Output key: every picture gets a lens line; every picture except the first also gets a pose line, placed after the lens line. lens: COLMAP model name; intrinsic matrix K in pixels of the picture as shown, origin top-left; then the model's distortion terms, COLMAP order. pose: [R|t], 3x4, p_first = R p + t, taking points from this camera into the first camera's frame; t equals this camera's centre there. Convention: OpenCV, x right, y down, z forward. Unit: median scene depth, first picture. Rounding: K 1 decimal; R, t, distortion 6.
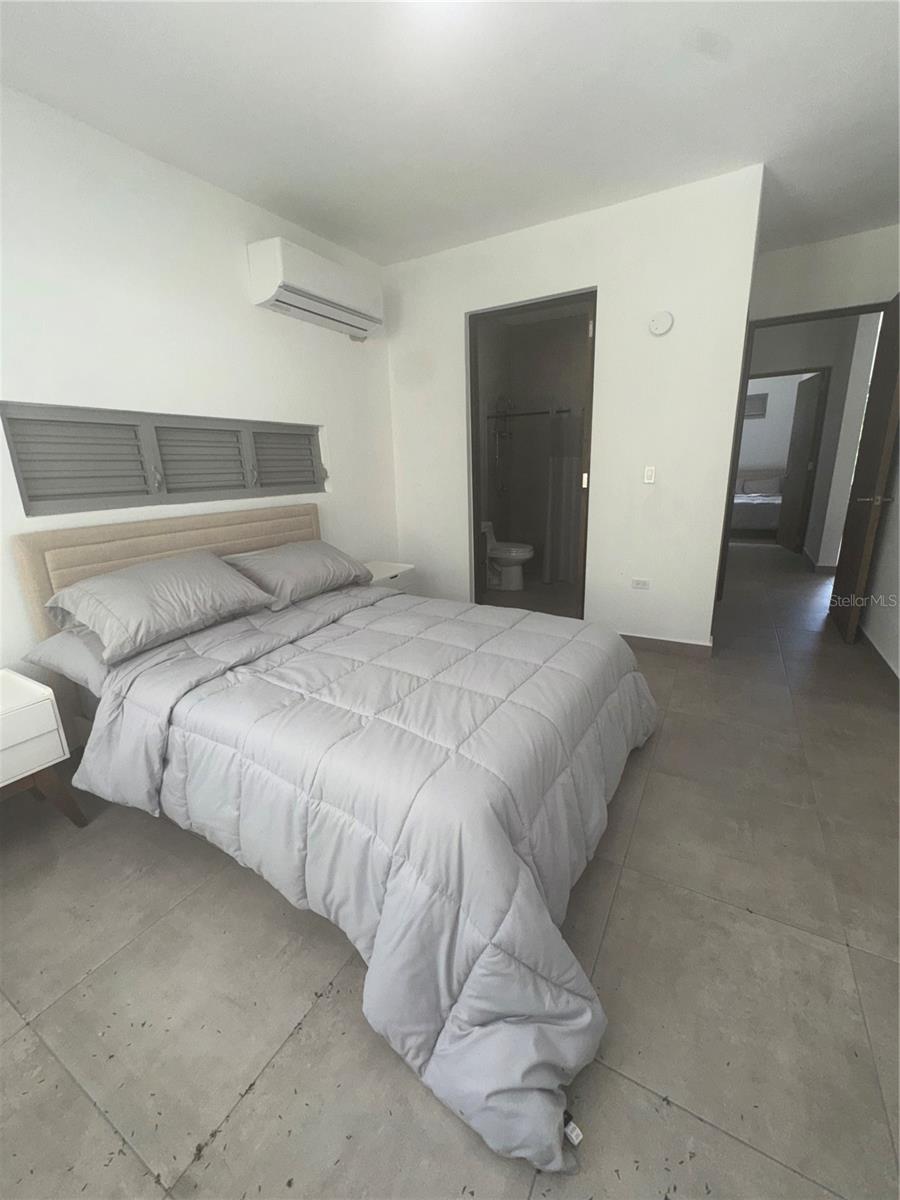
lens RADIAL K [[485.5, 0, 455.6], [0, 485.5, 593.3], [0, 0, 1]] dist [-0.001994, -0.000107]
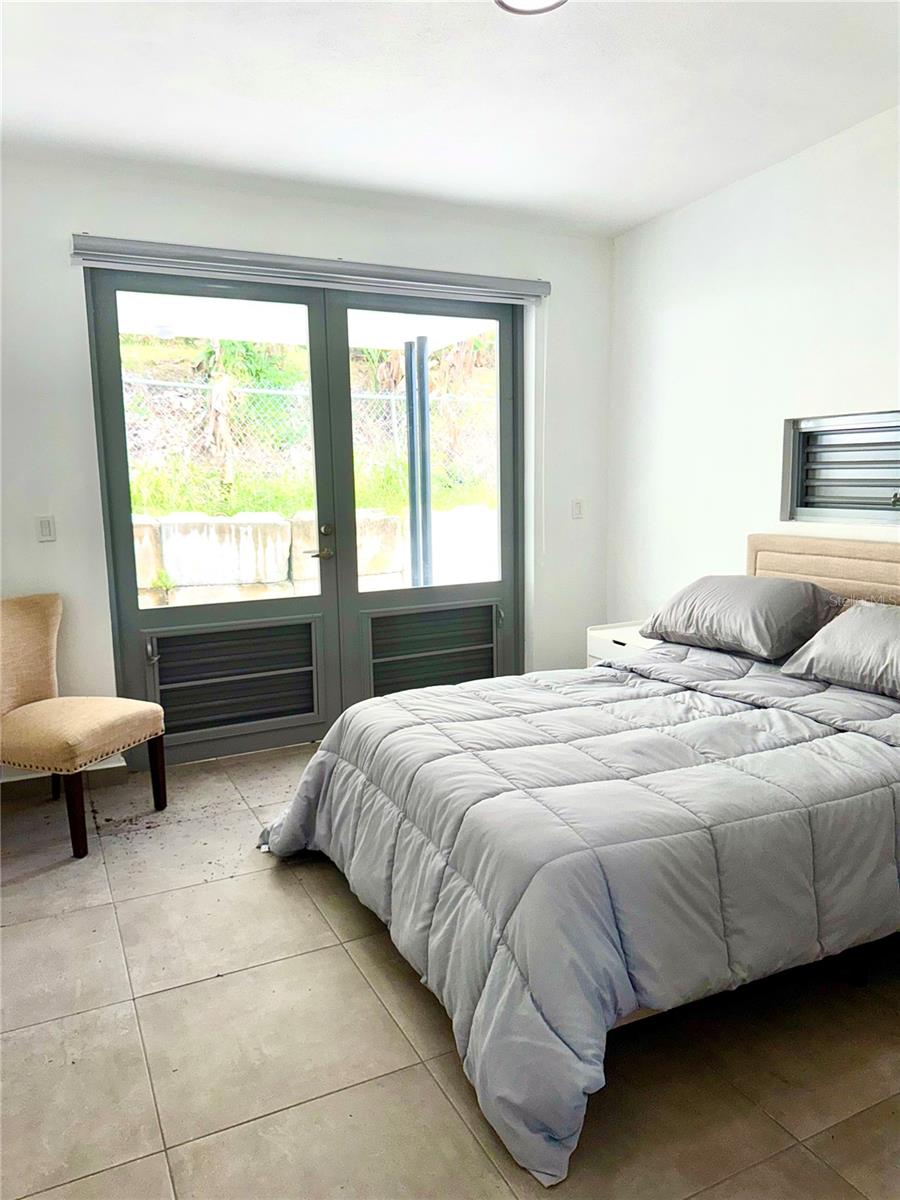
lens RADIAL K [[851.6, 0, 450.0], [0, 851.6, 600.0], [0, 0, 1]] dist [0.117732, -0.220017]
pose [[-0.564901, 0.154359, -0.810593, 1.301901], [-0.178684, 0.936156, 0.302794, -0.505969], [0.805580, 0.315889, -0.501254, 1.619563]]
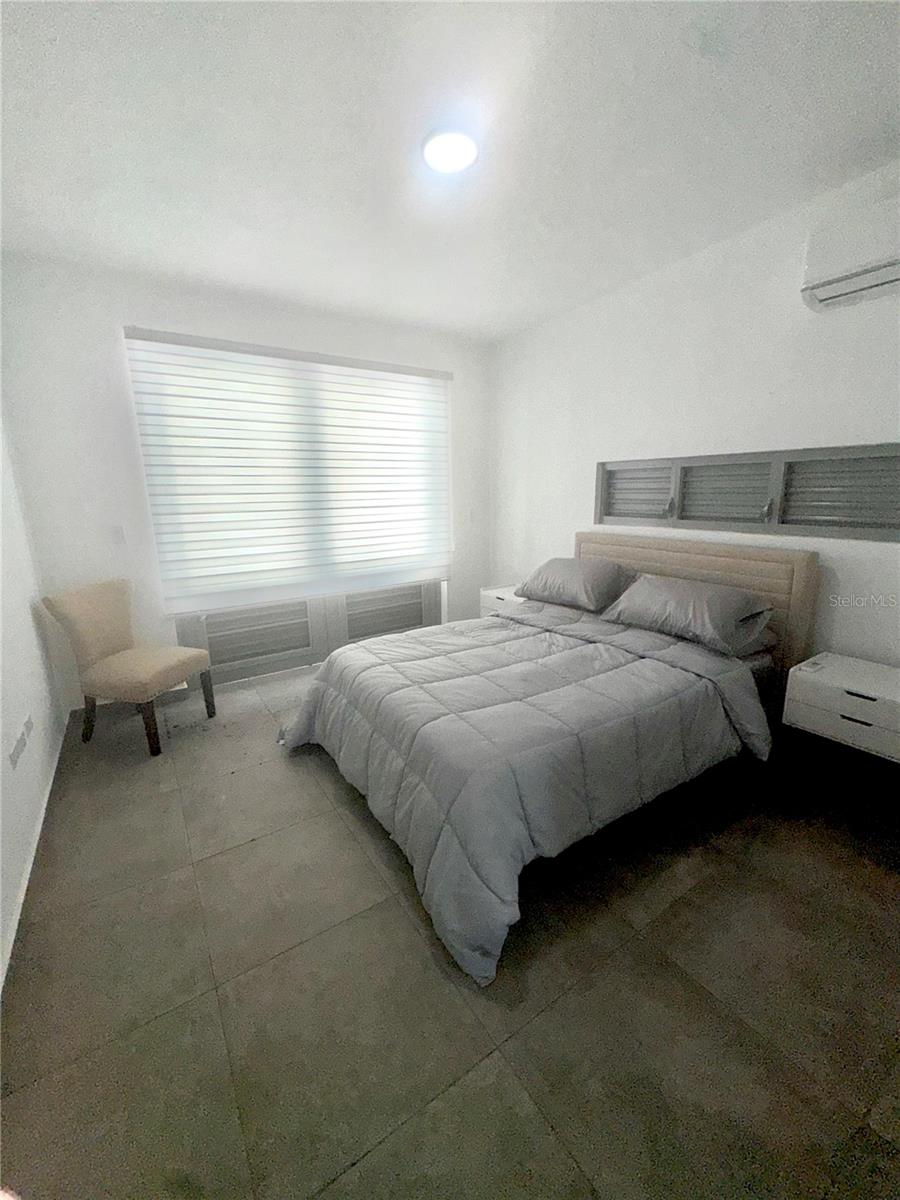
lens RADIAL K [[485.5, 0, 455.6], [0, 485.5, 593.3], [0, 0, 1]] dist [-0.001994, -0.000107]
pose [[-0.446104, 0.223485, -0.866629, 1.134276], [-0.198911, 0.919344, 0.339471, -0.492700], [0.872597, 0.323821, -0.365670, 1.469677]]
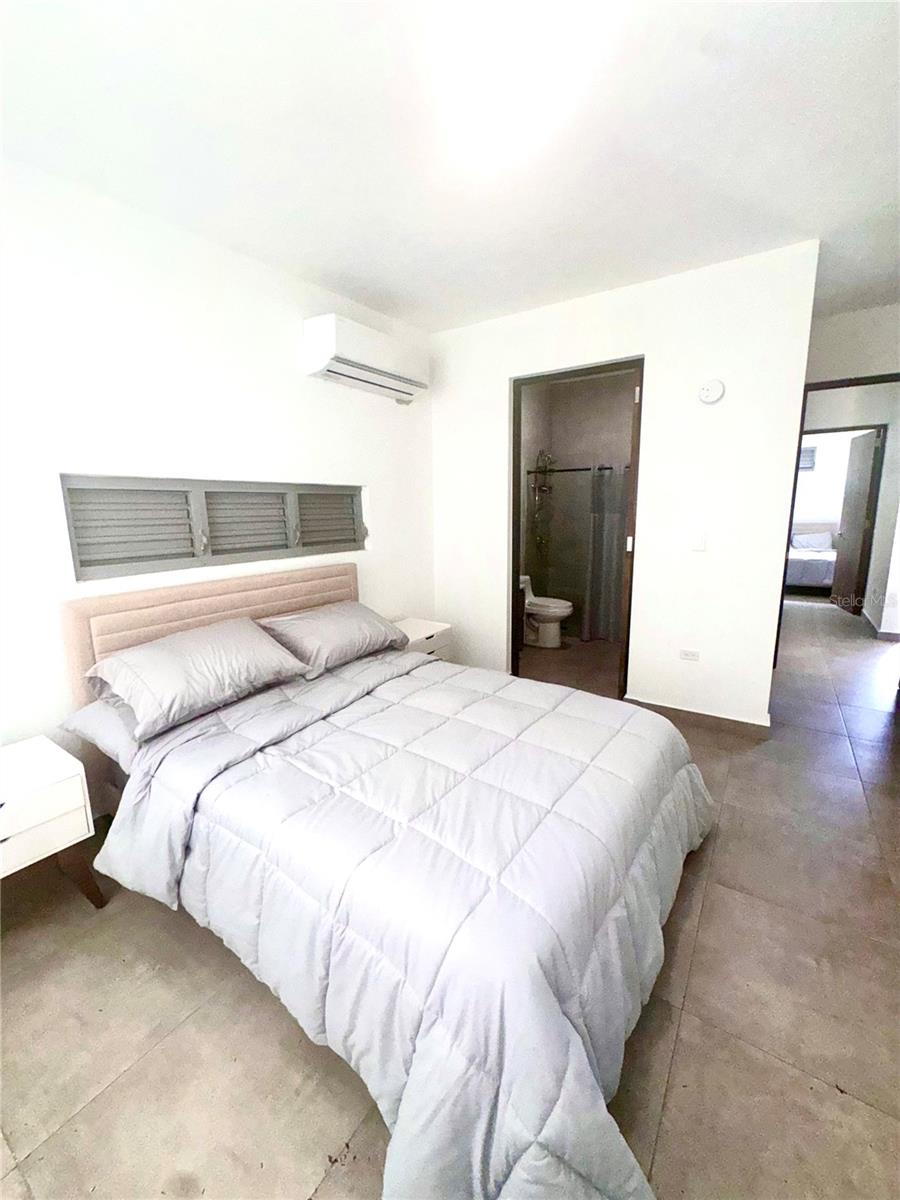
lens RADIAL K [[485.5, 0, 455.6], [0, 485.5, 593.3], [0, 0, 1]] dist [-0.001994, -0.000107]
pose [[0.997290, 0.028509, -0.067816, -0.021748], [-0.033793, 0.996373, -0.078090, -0.093035], [0.065344, 0.080170, 0.994637, 0.042519]]
